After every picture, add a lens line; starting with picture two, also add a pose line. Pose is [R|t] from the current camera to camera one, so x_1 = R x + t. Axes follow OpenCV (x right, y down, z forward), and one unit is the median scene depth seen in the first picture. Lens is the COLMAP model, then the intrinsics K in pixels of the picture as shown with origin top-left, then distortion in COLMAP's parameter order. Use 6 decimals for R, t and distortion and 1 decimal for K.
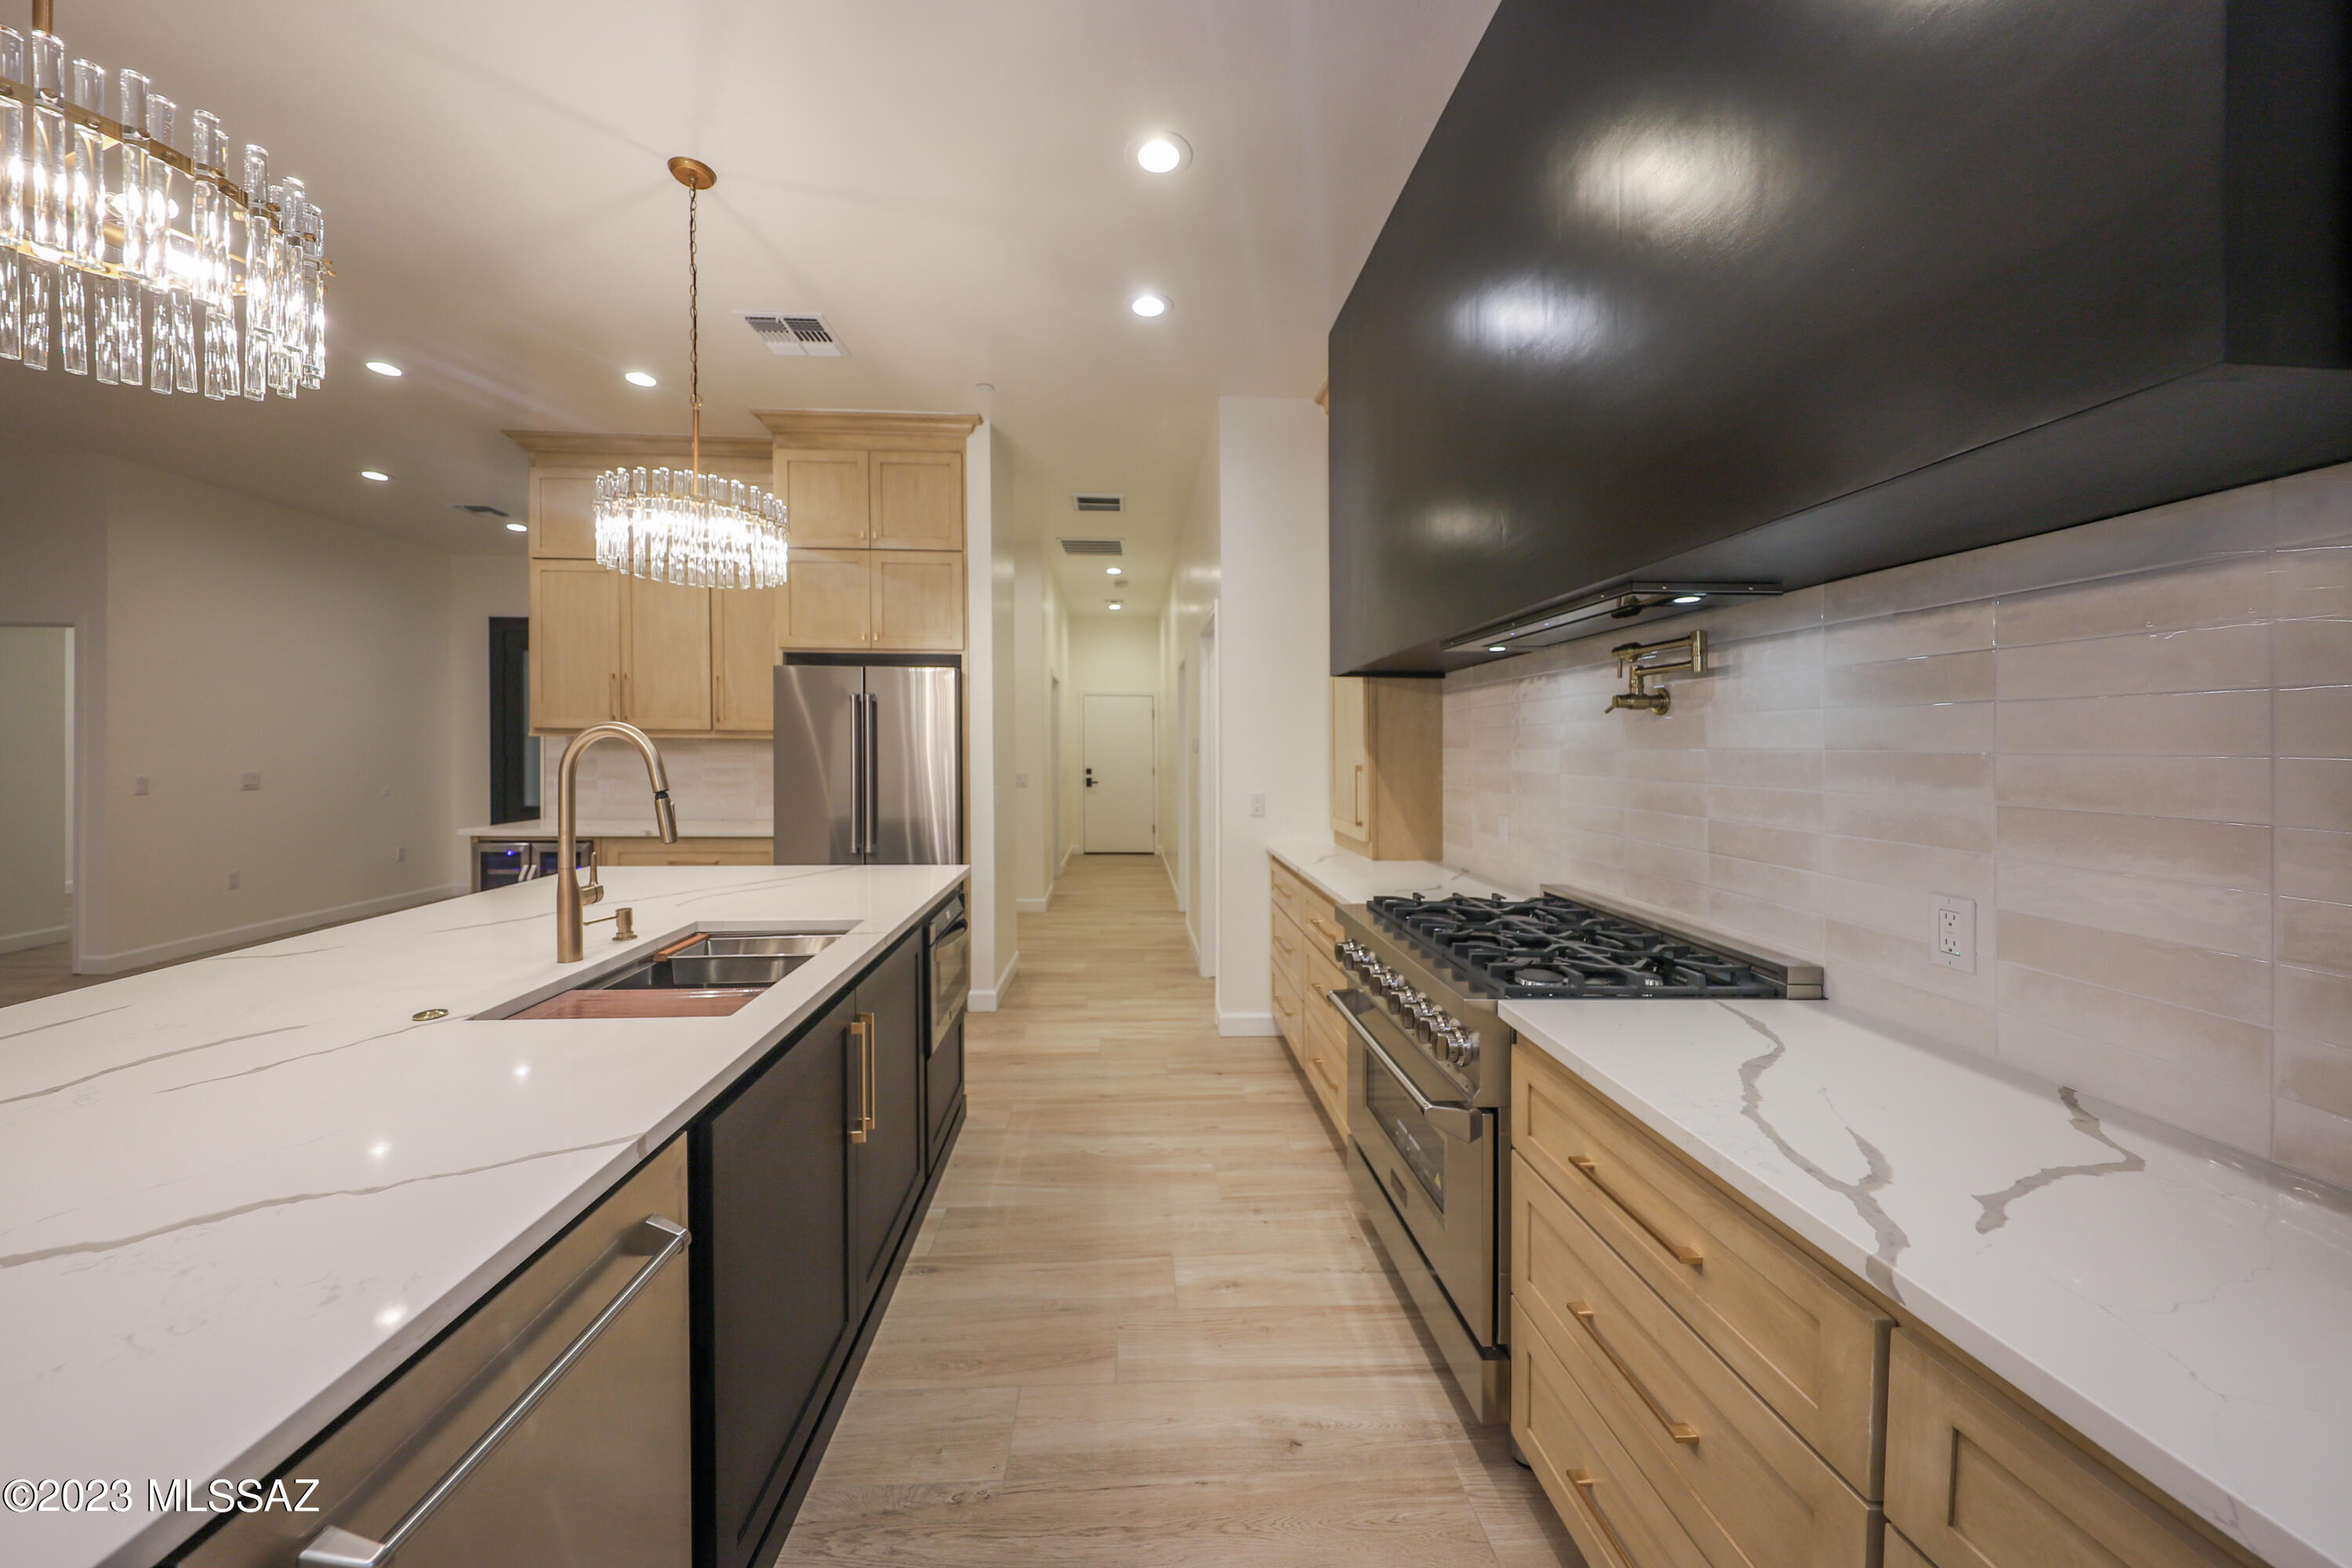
lens RADIAL K [[785.6, 0, 1145.8], [0, 785.6, 765.7], [0, 0, 1]] dist [-0.004765, 0.000082]
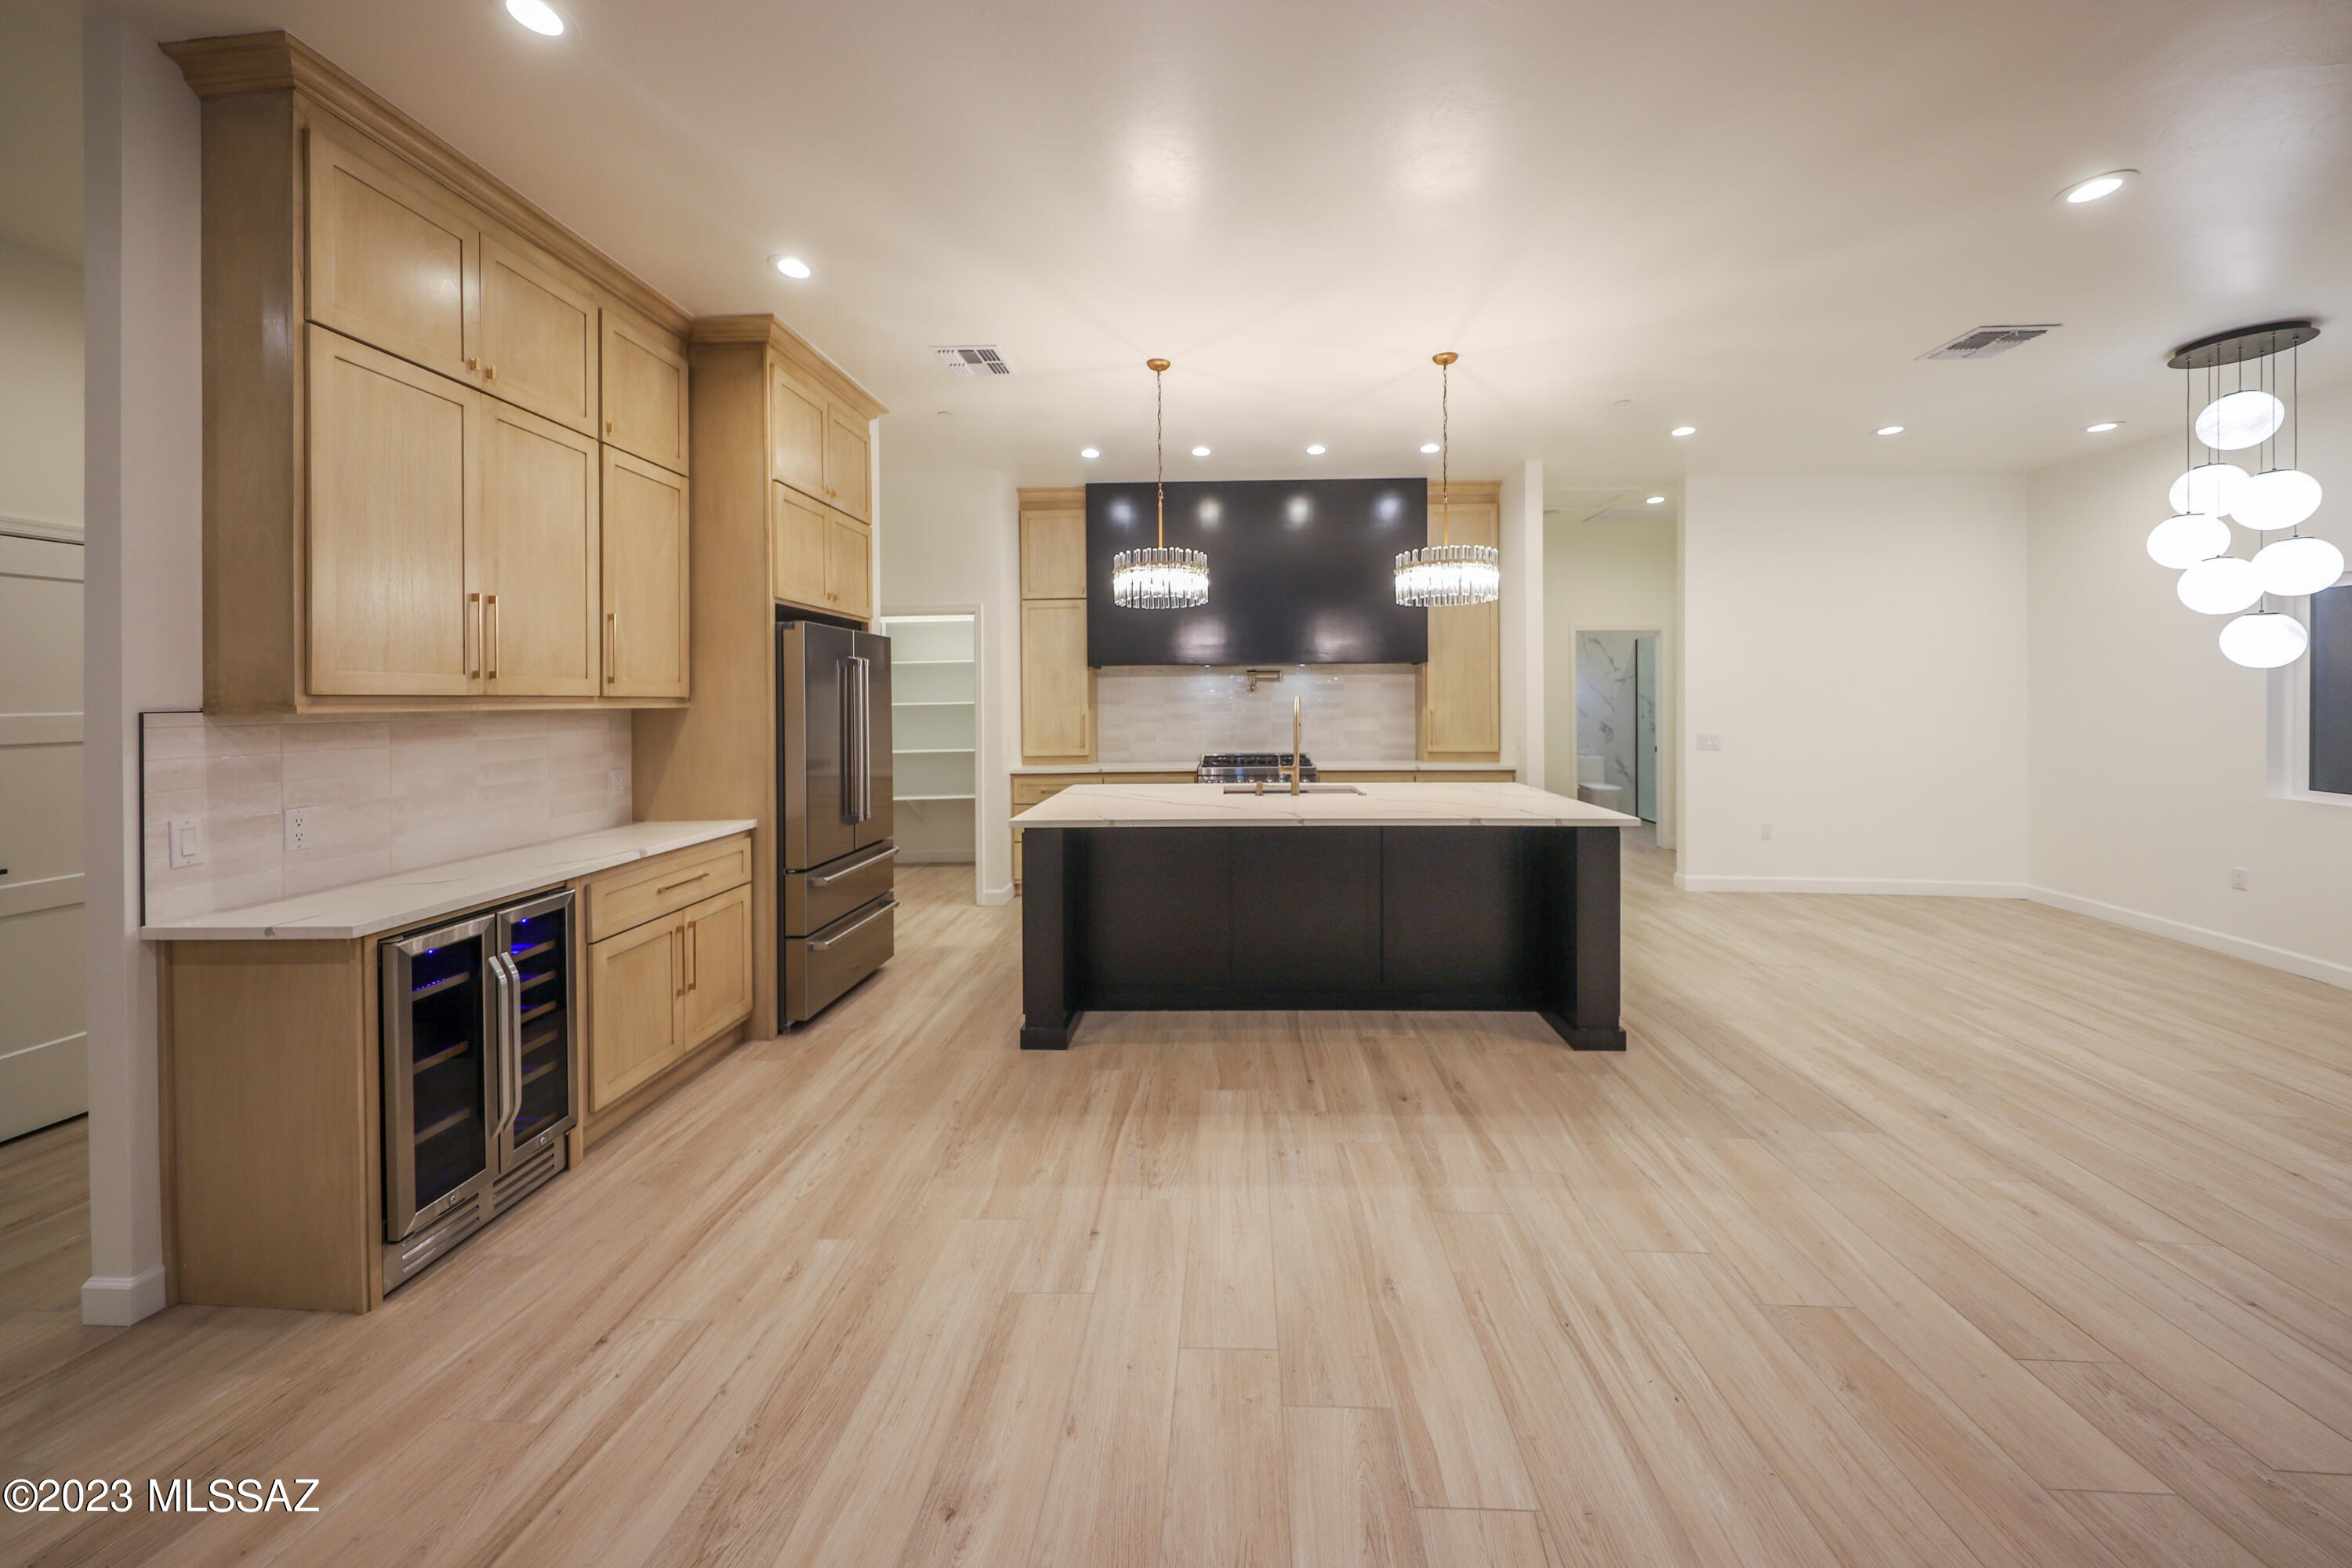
lens RADIAL K [[849.7, 0, 1224.6], [0, 849.7, 690.4], [0, 0, 1]] dist [0.015921, -0.001279]
pose [[0.039787, -0.003487, 0.999202, -2.114459], [0.033578, 0.999434, 0.002151, -0.060910], [-0.998644, 0.033465, 0.039882, 0.703673]]
